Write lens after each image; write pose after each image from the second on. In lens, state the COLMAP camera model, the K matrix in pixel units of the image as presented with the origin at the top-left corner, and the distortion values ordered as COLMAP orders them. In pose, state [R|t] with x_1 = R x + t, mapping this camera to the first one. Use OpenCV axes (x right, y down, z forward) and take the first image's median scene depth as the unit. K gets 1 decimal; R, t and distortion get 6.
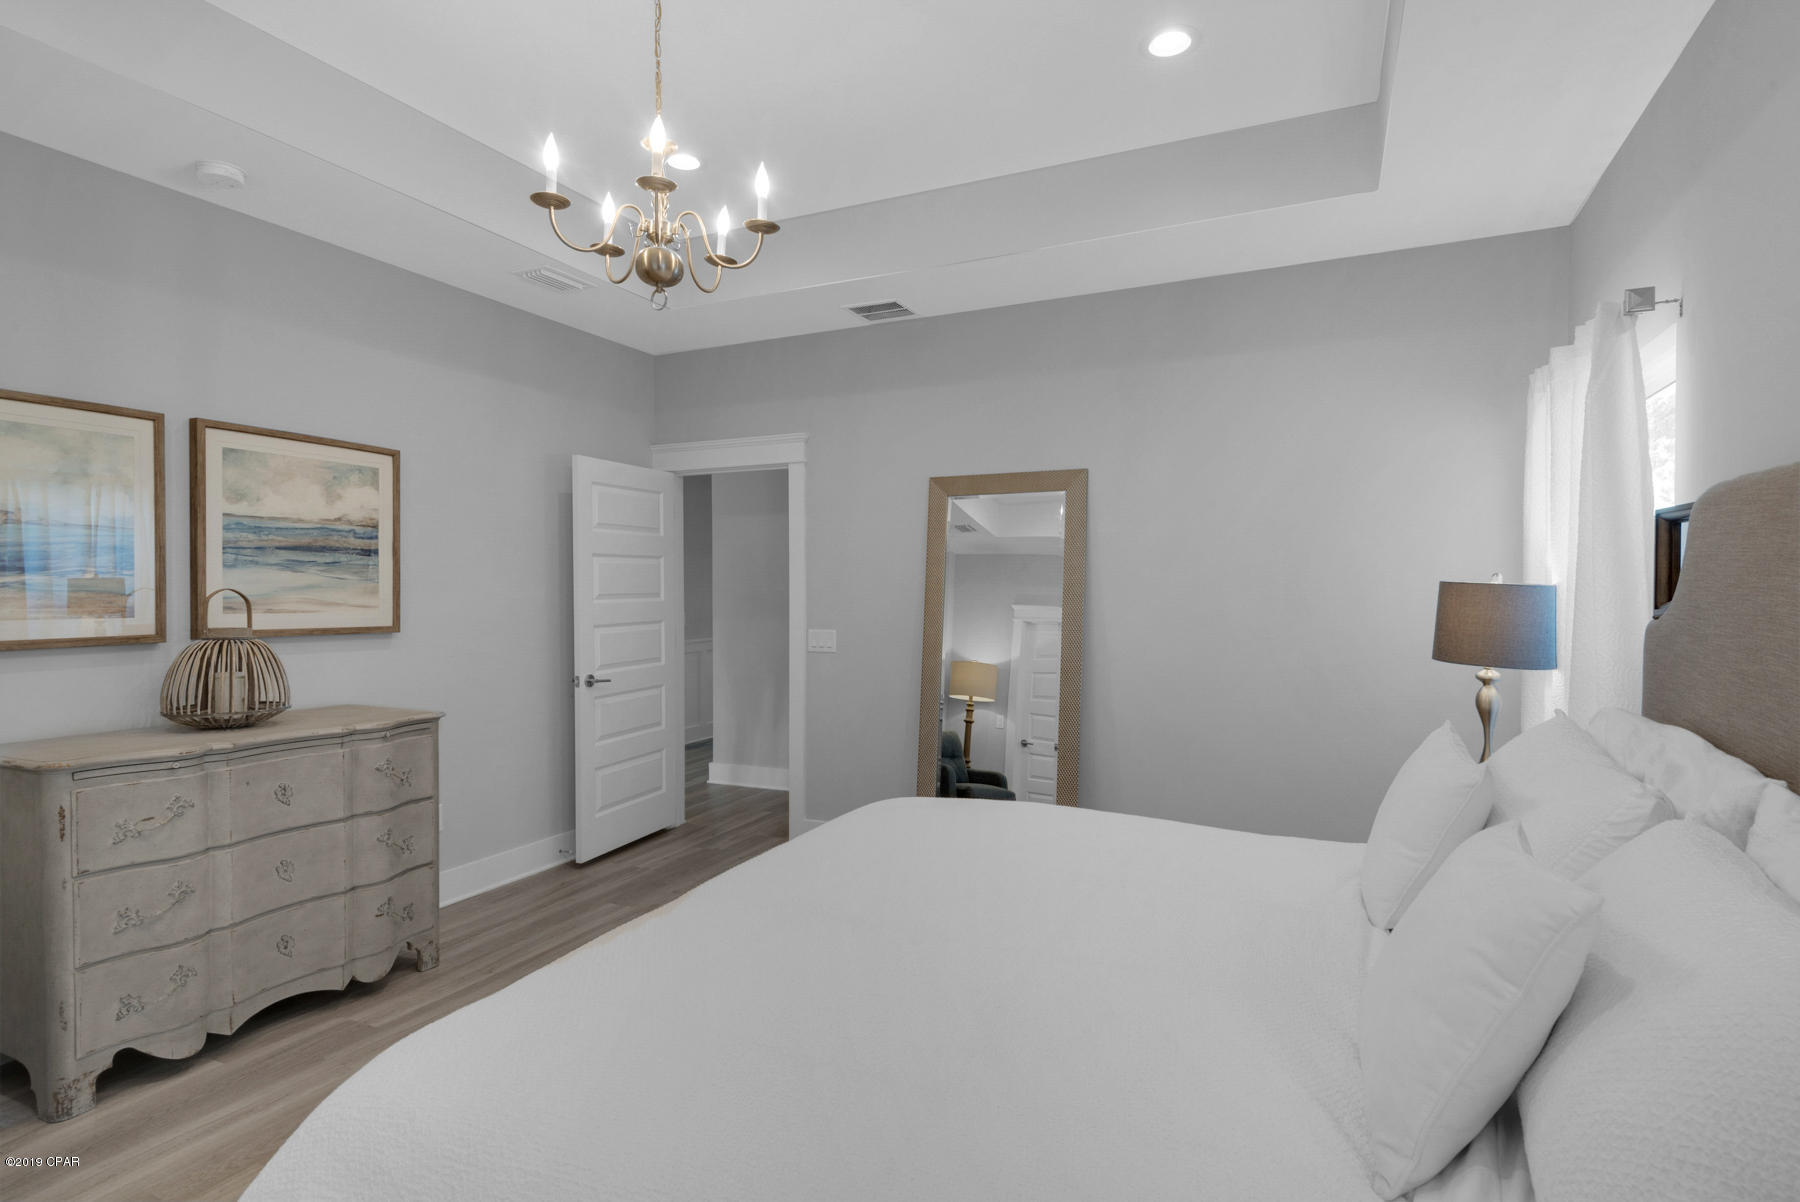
lens RADIAL K [[901.4, 0, 908.0], [0, 901.4, 603.2], [0, 0, 1]] dist [0.003531, 0.000332]
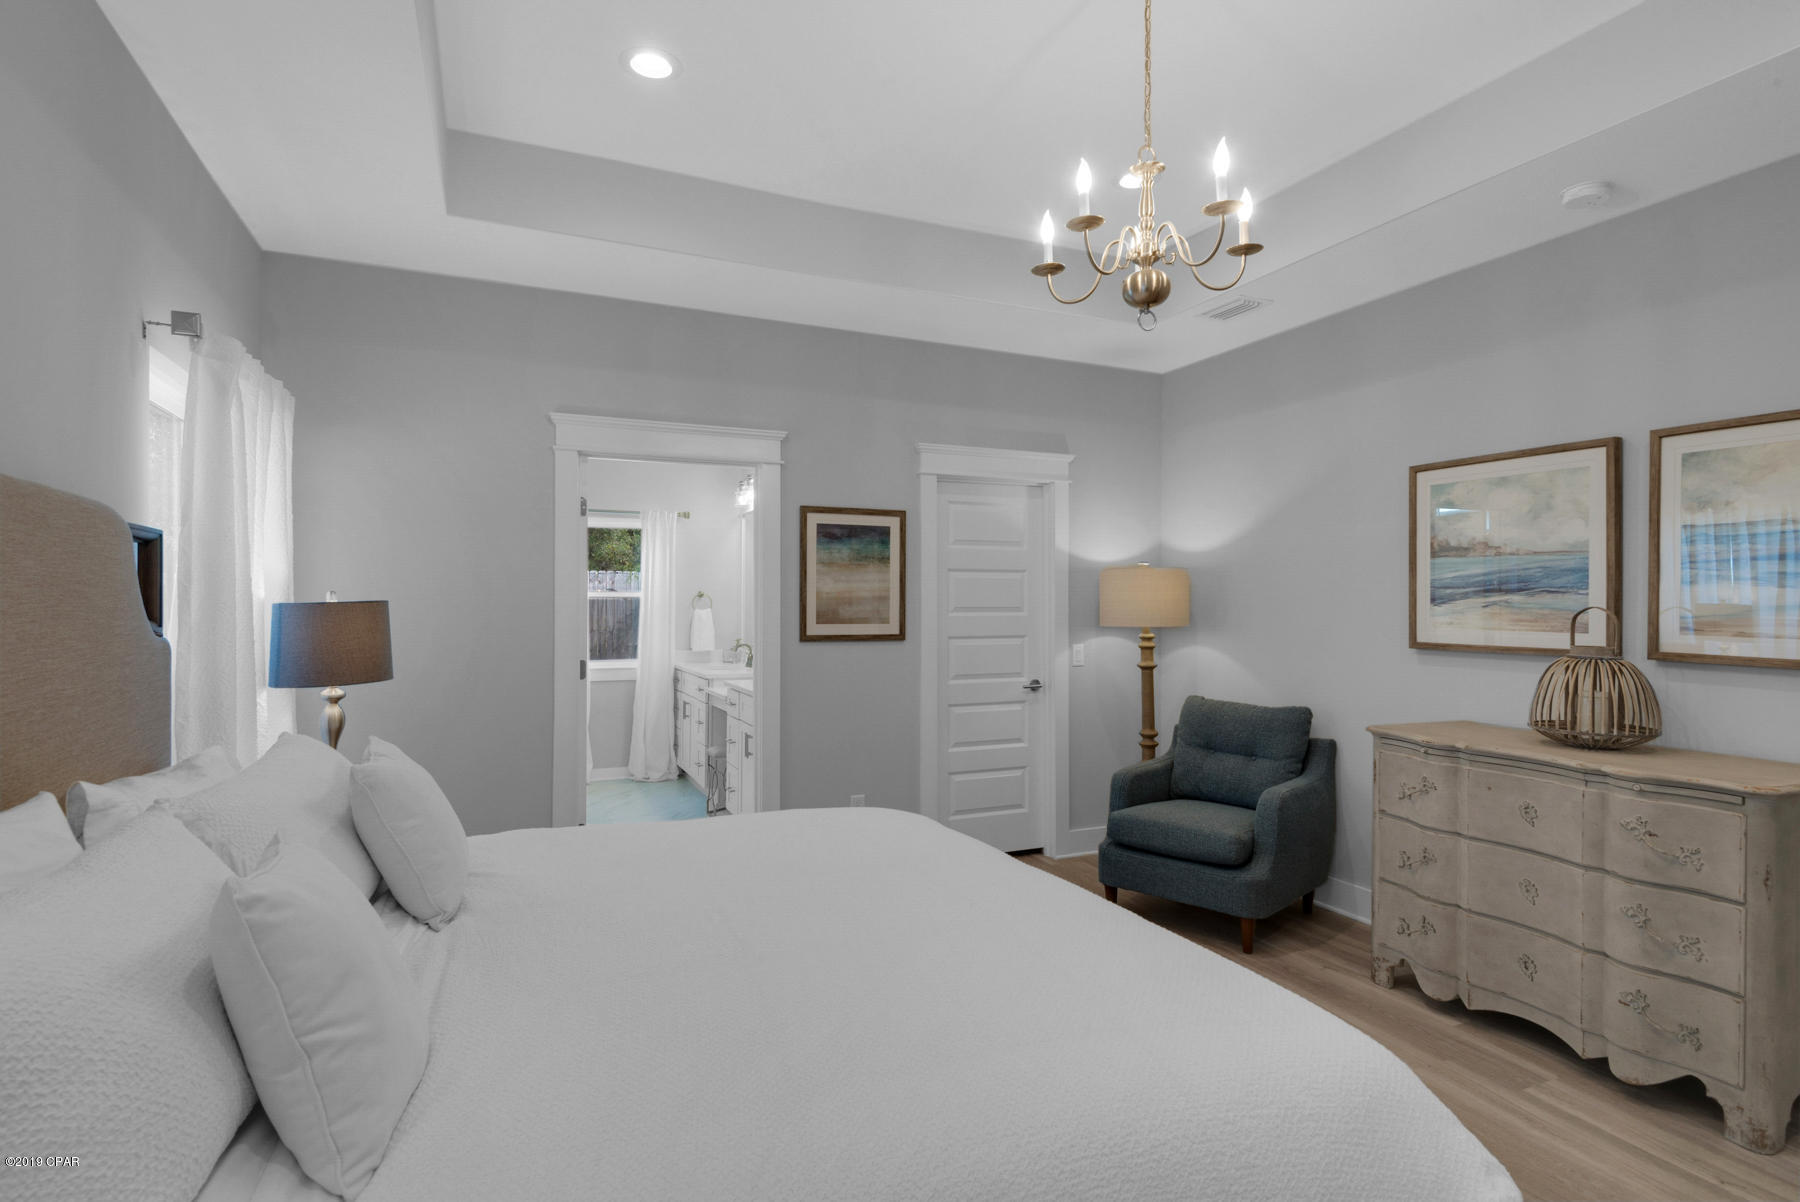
lens RADIAL K [[903.7, 0, 908.8], [0, 903.7, 597.1], [0, 0, 1]] dist [0.009570, 0.002817]
pose [[-0.646394, -0.004784, -0.762989, 0.500296], [-0.016063, 0.999844, 0.007339, -0.022406], [0.762835, 0.016999, -0.646370, 1.087237]]
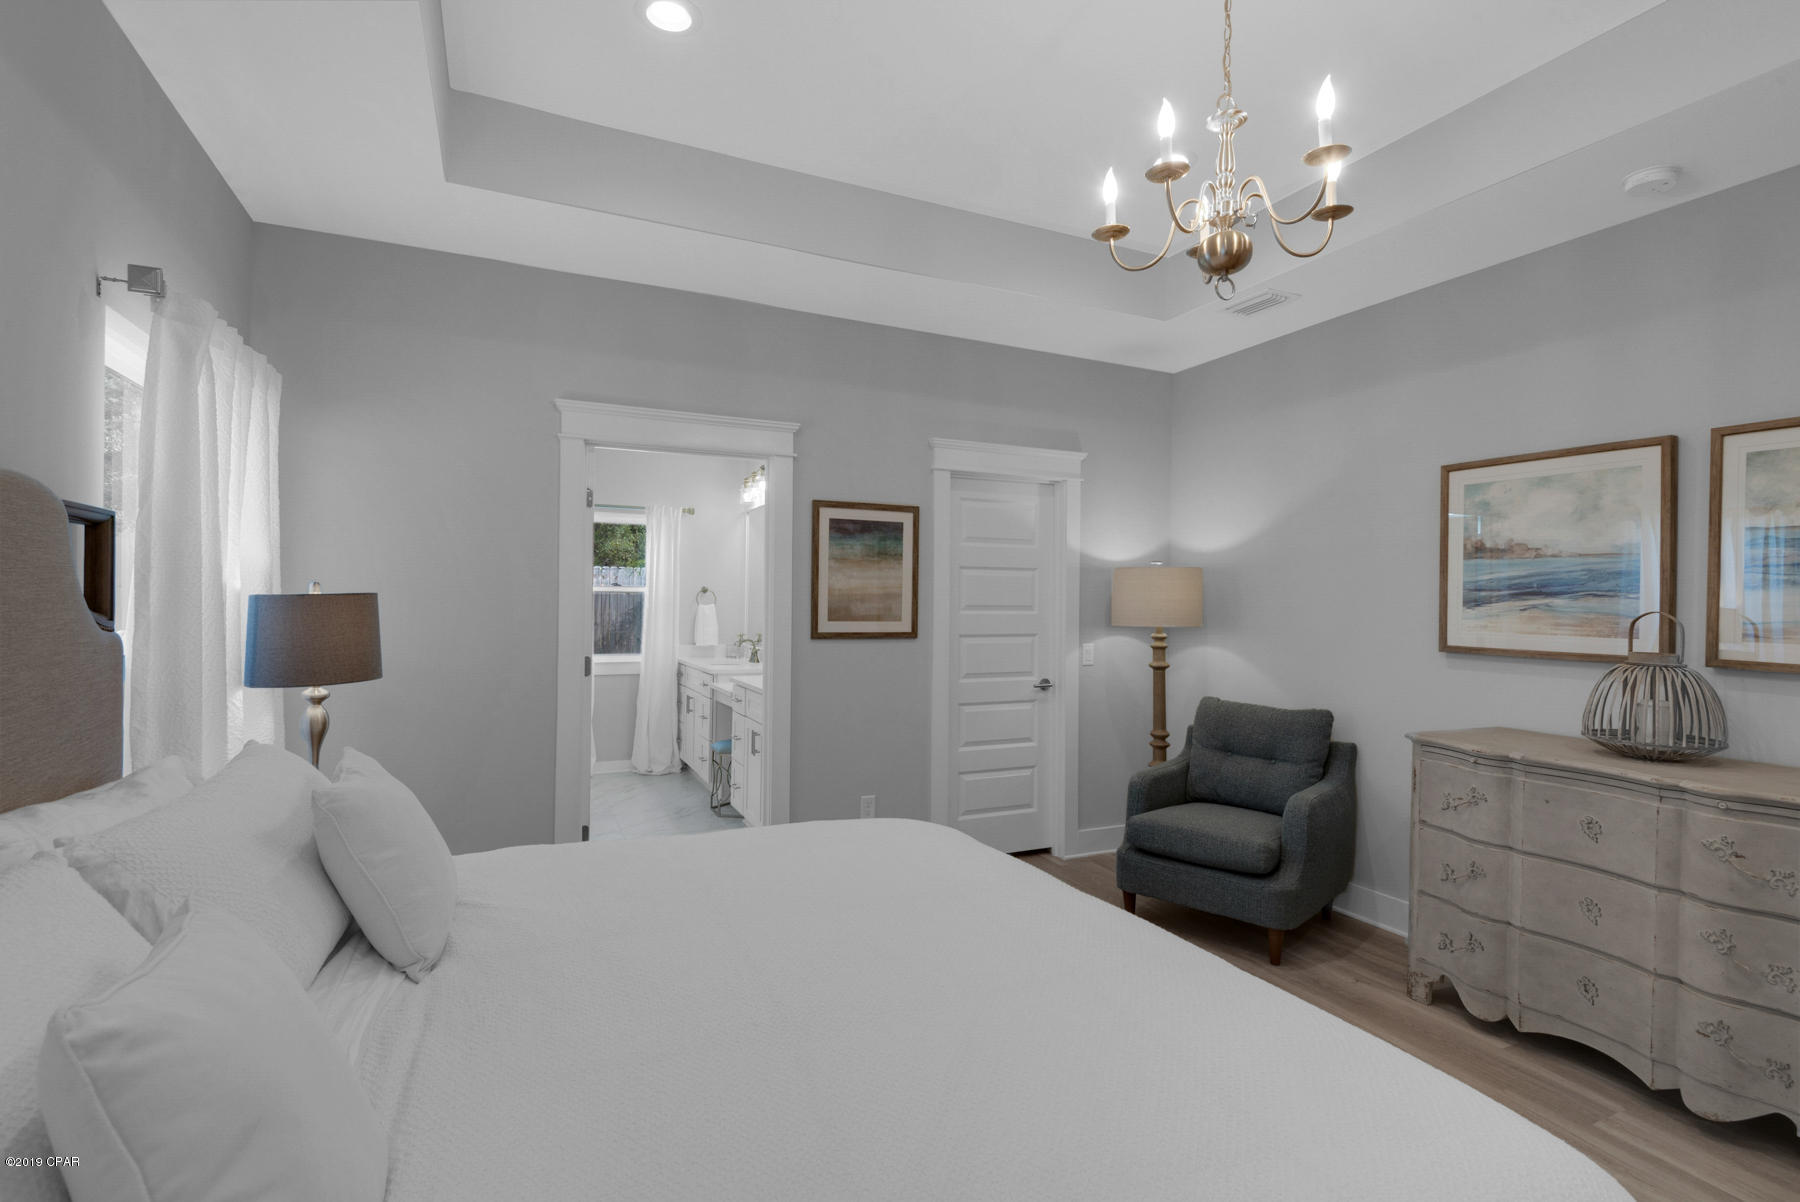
lens RADIAL K [[844.4, 0, 907.1], [0, 844.4, 598.1], [0, 0, 1]] dist [0.004677, -0.002909]
pose [[-0.633319, -0.007430, -0.773855, 0.434538], [-0.025664, 0.999606, 0.011406, -0.020582], [0.773465, 0.027084, -0.633260, 0.968622]]
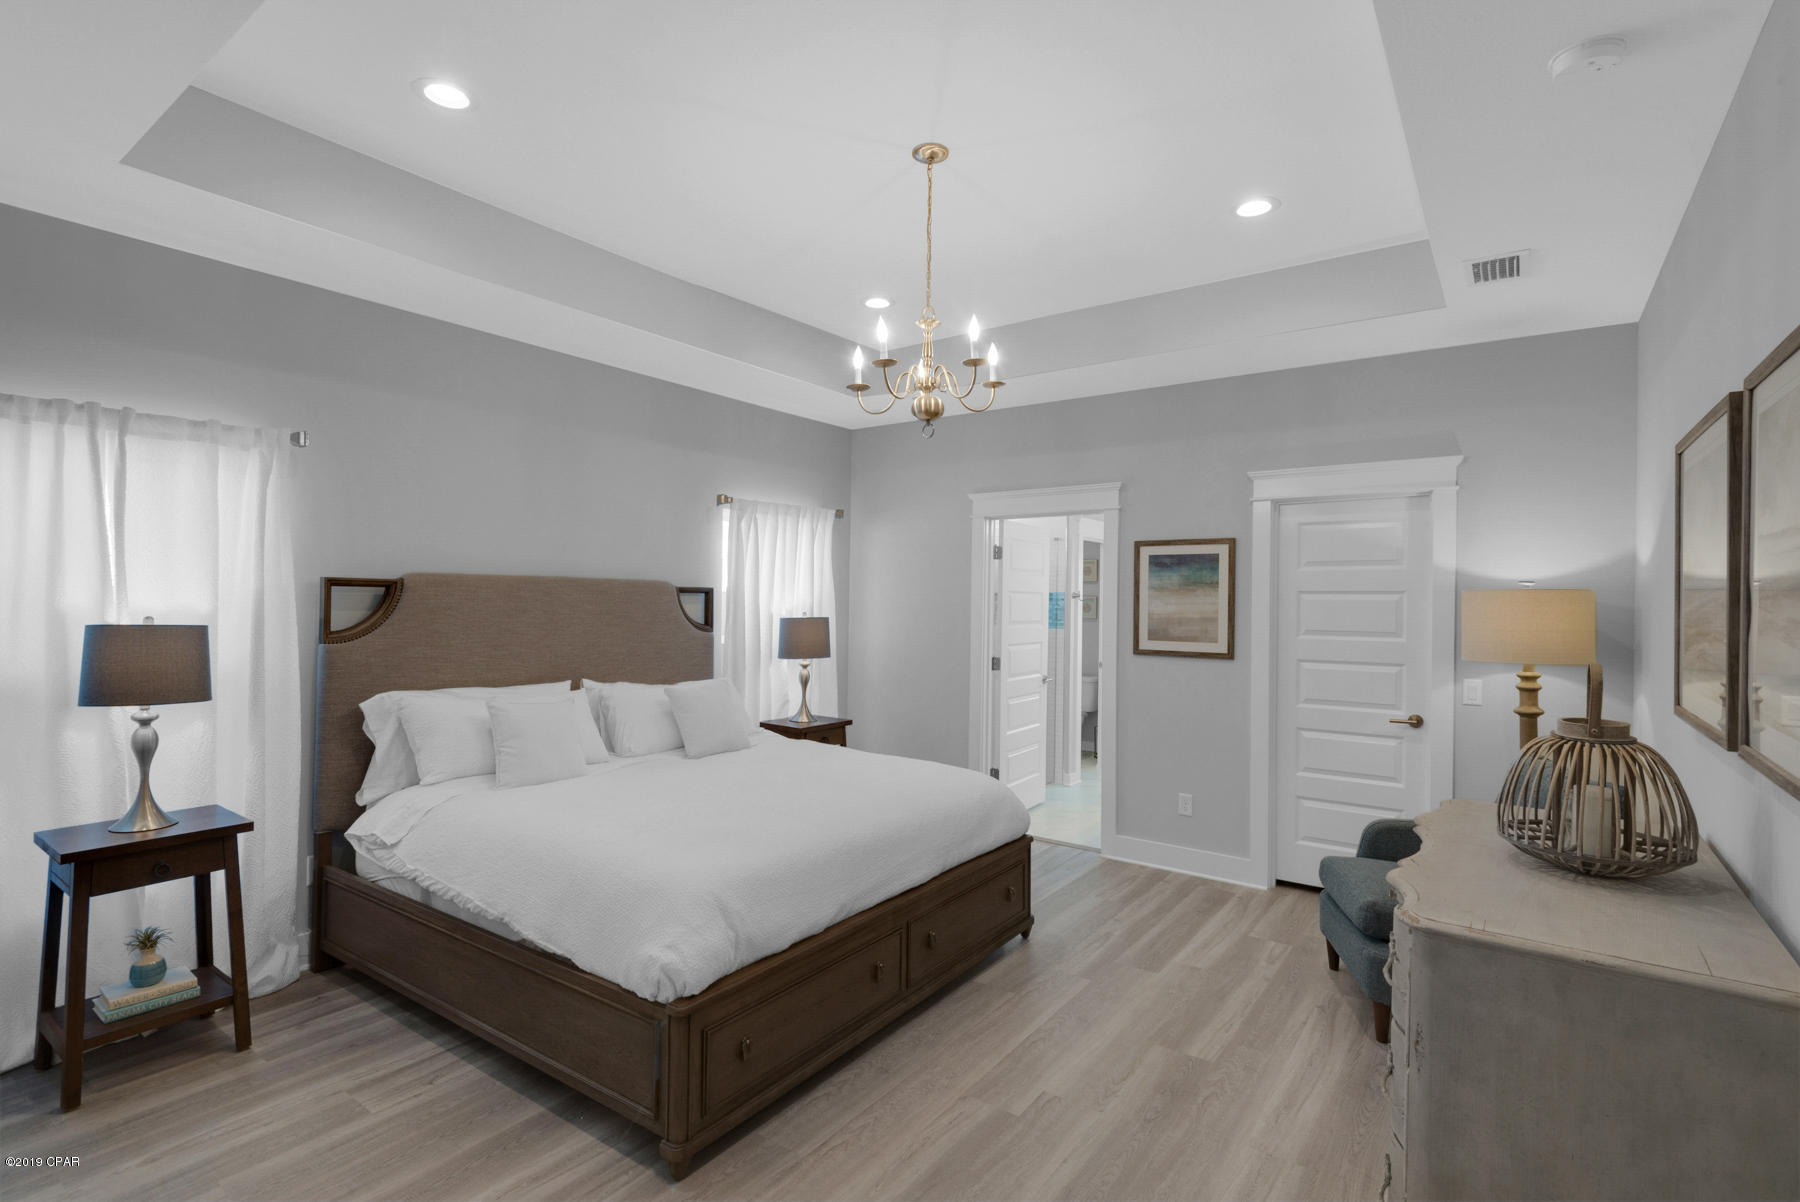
lens RADIAL K [[854.5, 0, 896.0], [0, 854.5, 602.0], [0, 0, 1]] dist [0.002047, 0.000145]
pose [[-0.982726, -0.010911, 0.184742, -0.356957], [-0.006907, 0.999727, 0.022305, -0.072427], [-0.184935, 0.020644, -0.982534, 1.727164]]
